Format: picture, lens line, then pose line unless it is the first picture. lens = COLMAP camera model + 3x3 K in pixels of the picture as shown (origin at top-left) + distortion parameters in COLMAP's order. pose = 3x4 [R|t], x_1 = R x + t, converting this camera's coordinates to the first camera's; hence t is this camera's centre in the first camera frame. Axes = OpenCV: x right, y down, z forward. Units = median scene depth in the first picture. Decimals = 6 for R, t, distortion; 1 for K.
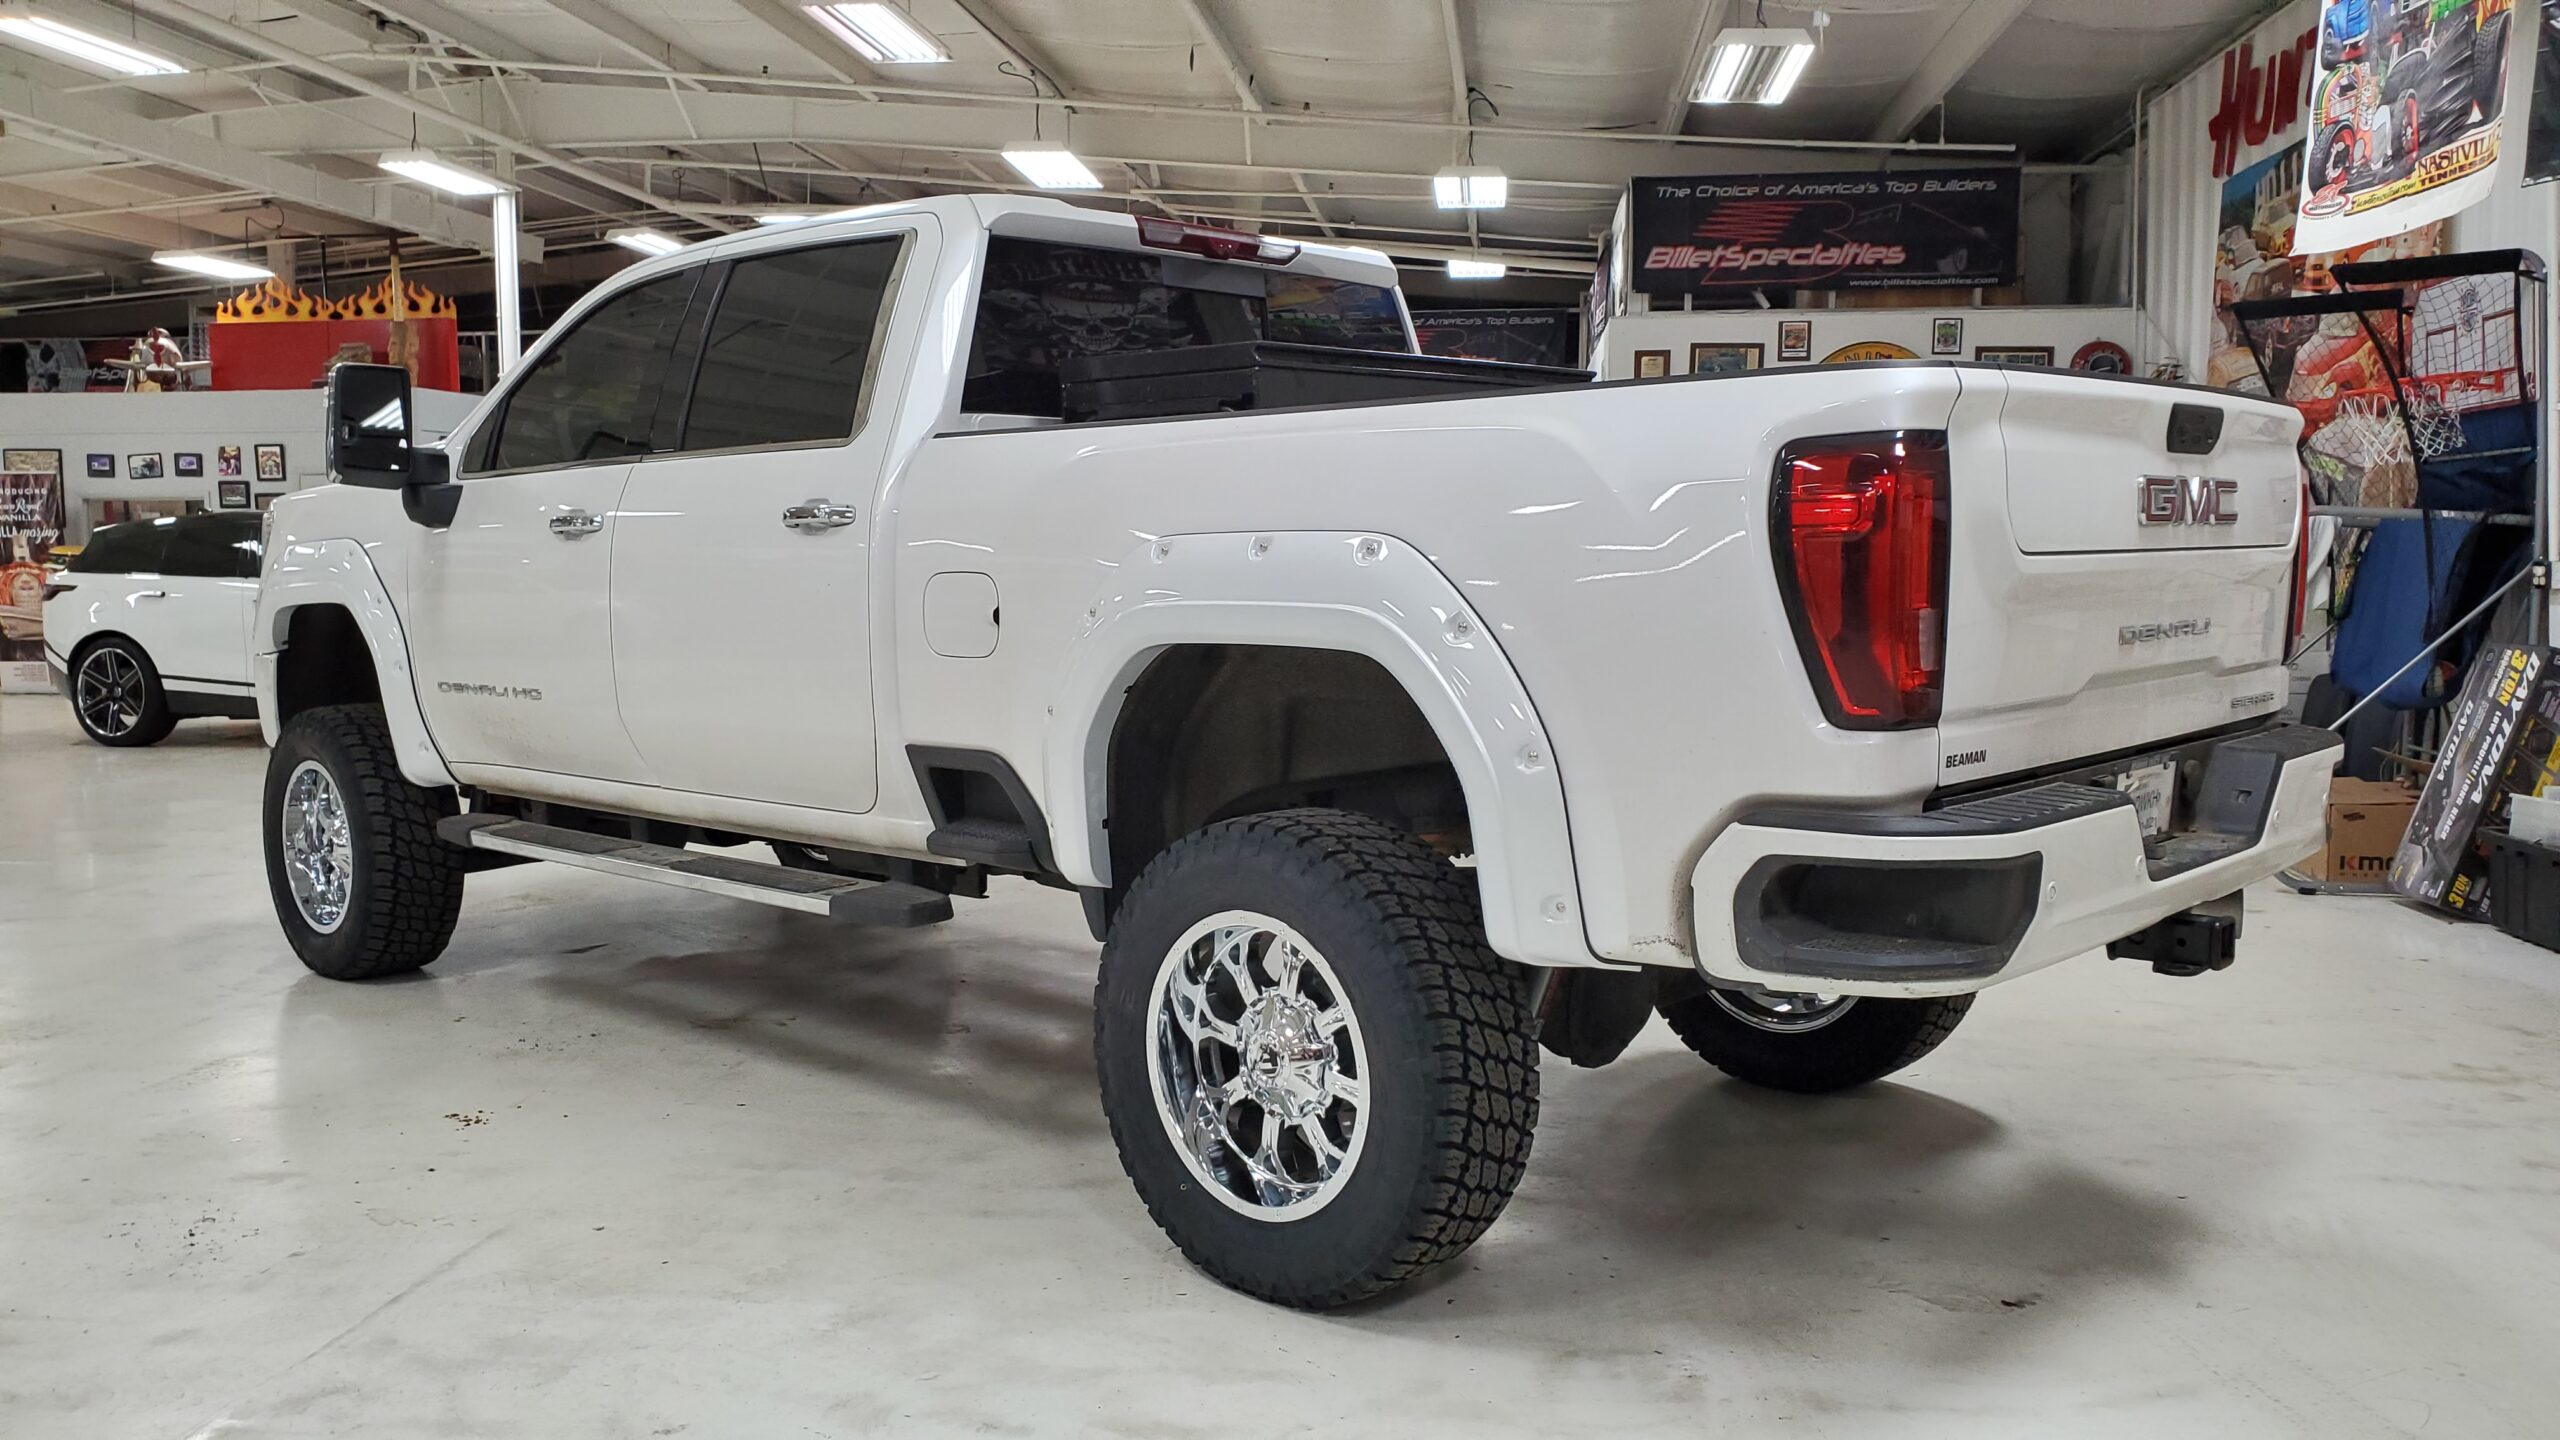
lens RADIAL K [[1986.2, 0, 1270.7], [0, 1986.2, 725.5], [0, 0, 1]] dist [0.037530, -0.004680]
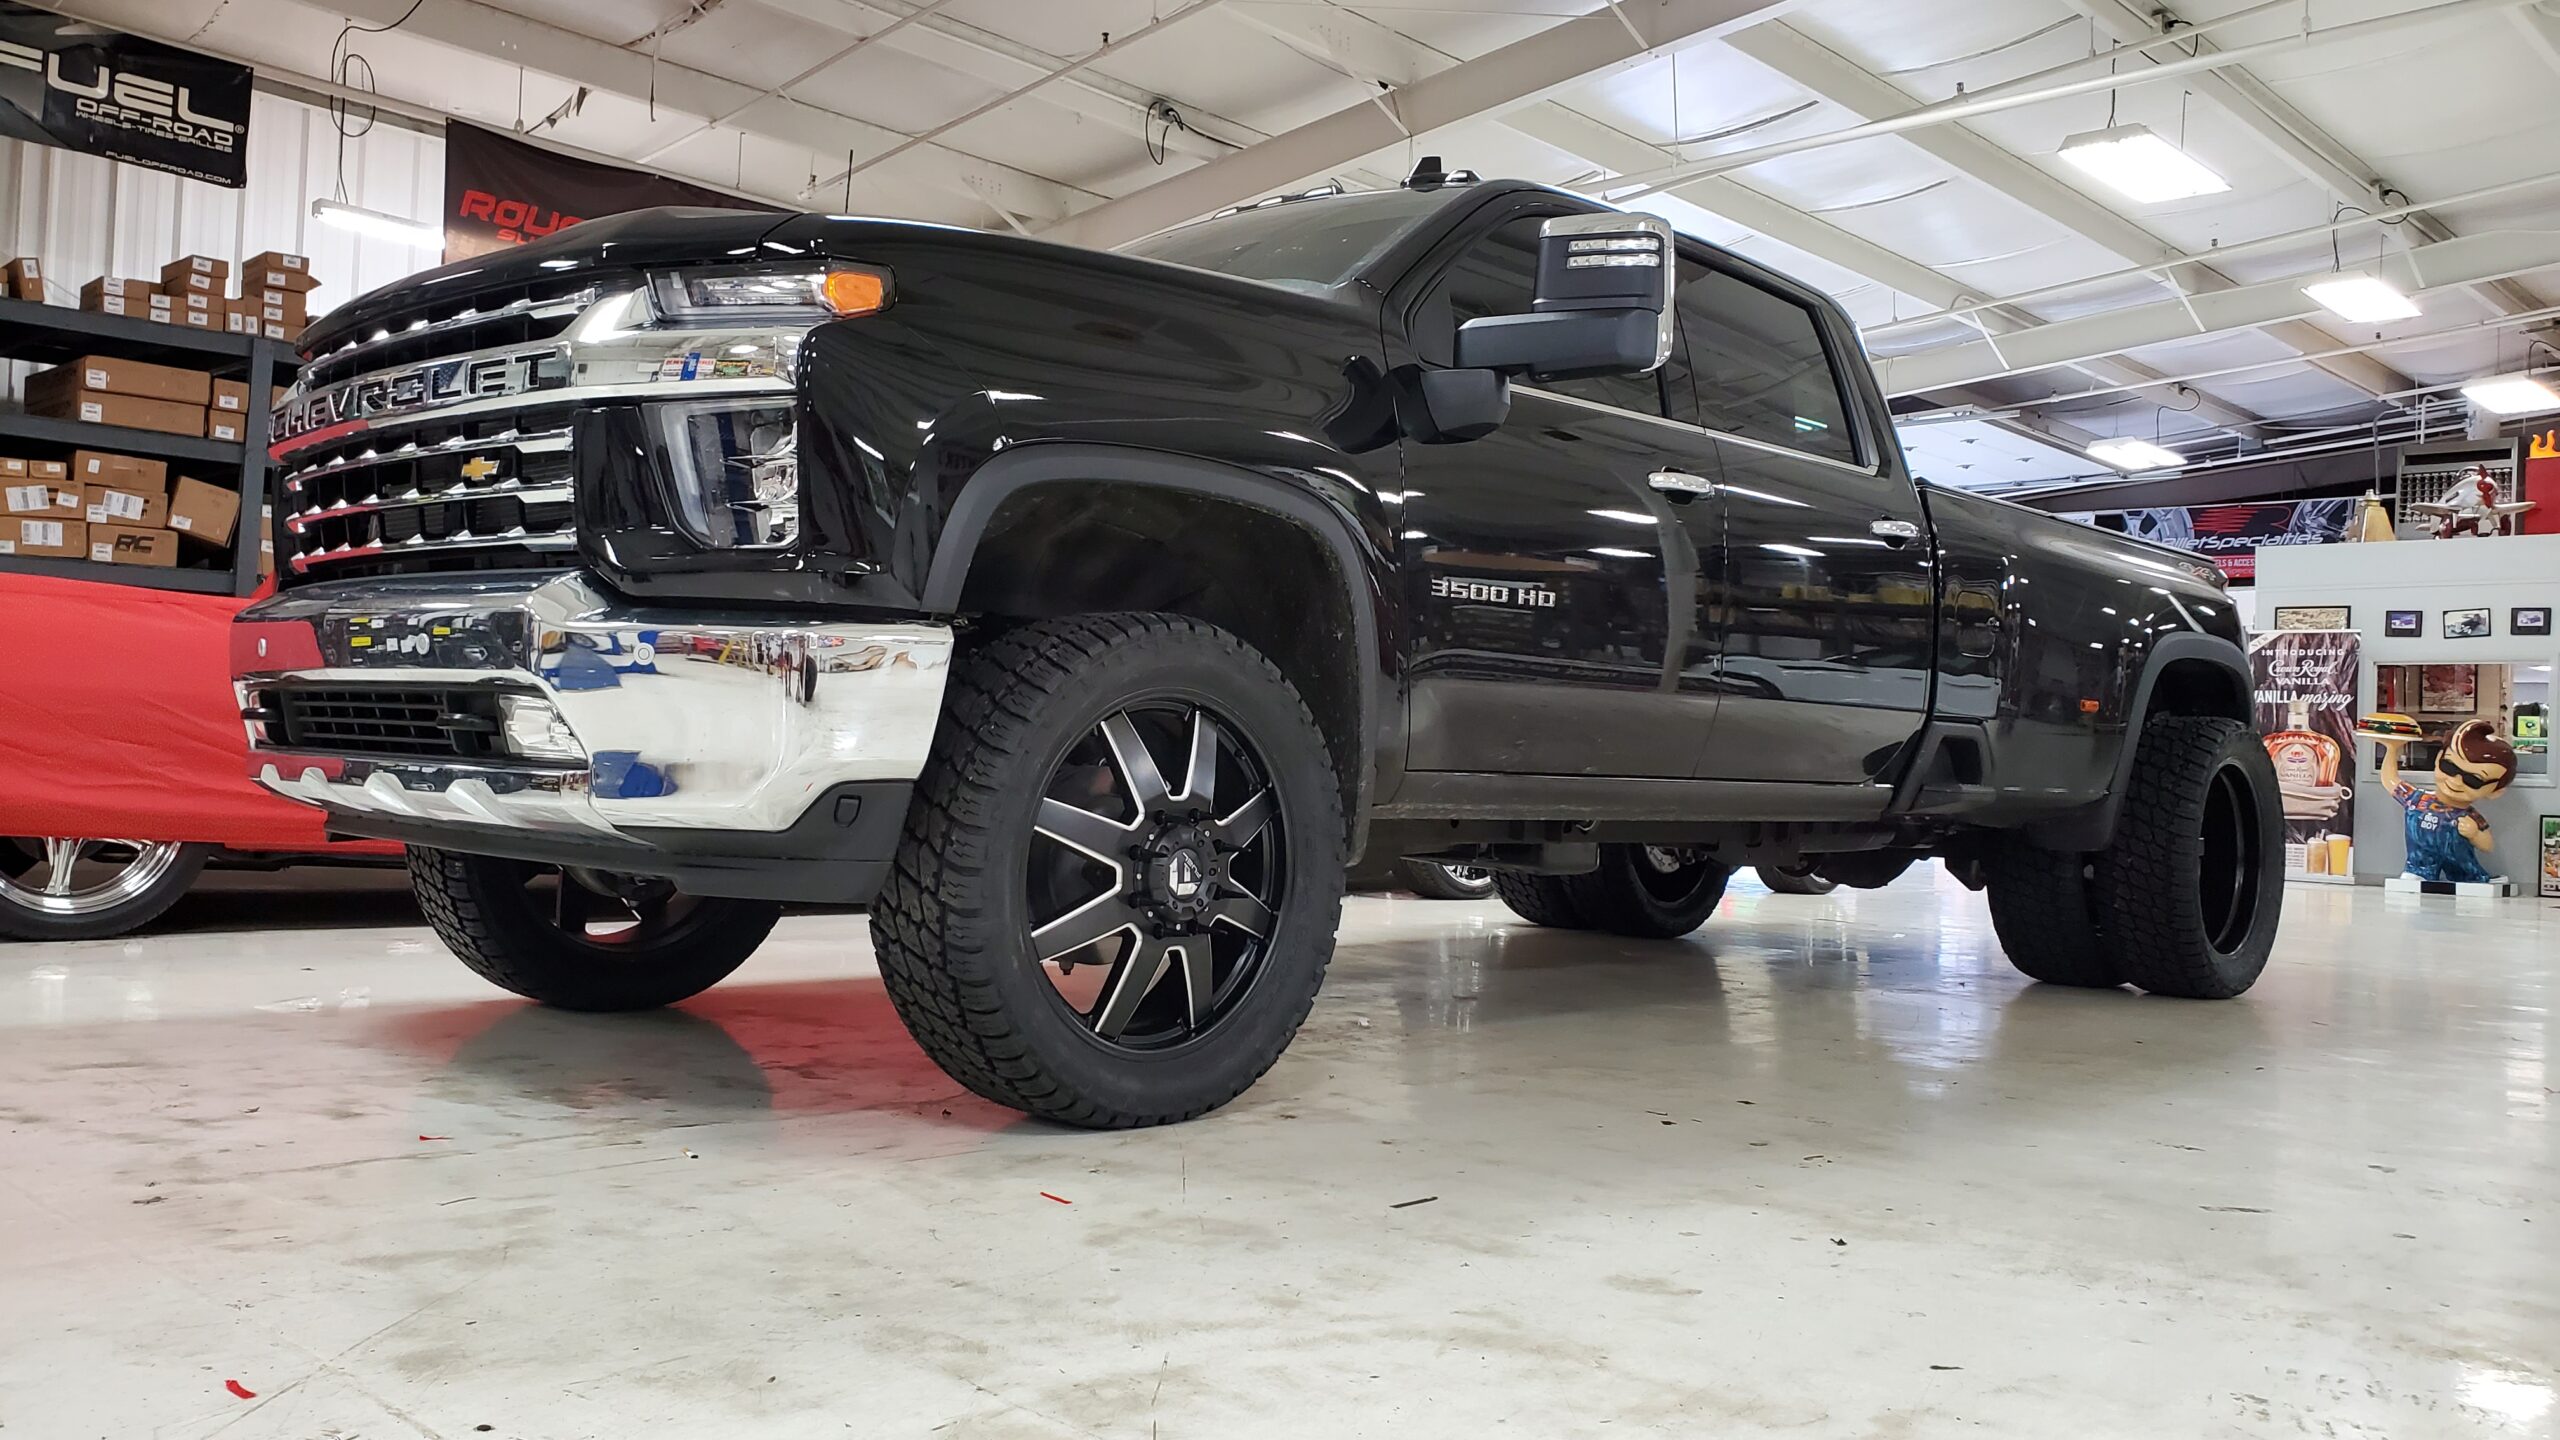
lens RADIAL K [[1986.2, 0, 1270.7], [0, 1986.2, 725.5], [0, 0, 1]] dist [0.037530, -0.004680]
pose [[0.801607, 0.031669, -0.597012, -0.456329], [-0.104885, 0.990558, -0.088284, 0.041333], [0.588579, 0.133387, 0.797360, 0.032325]]
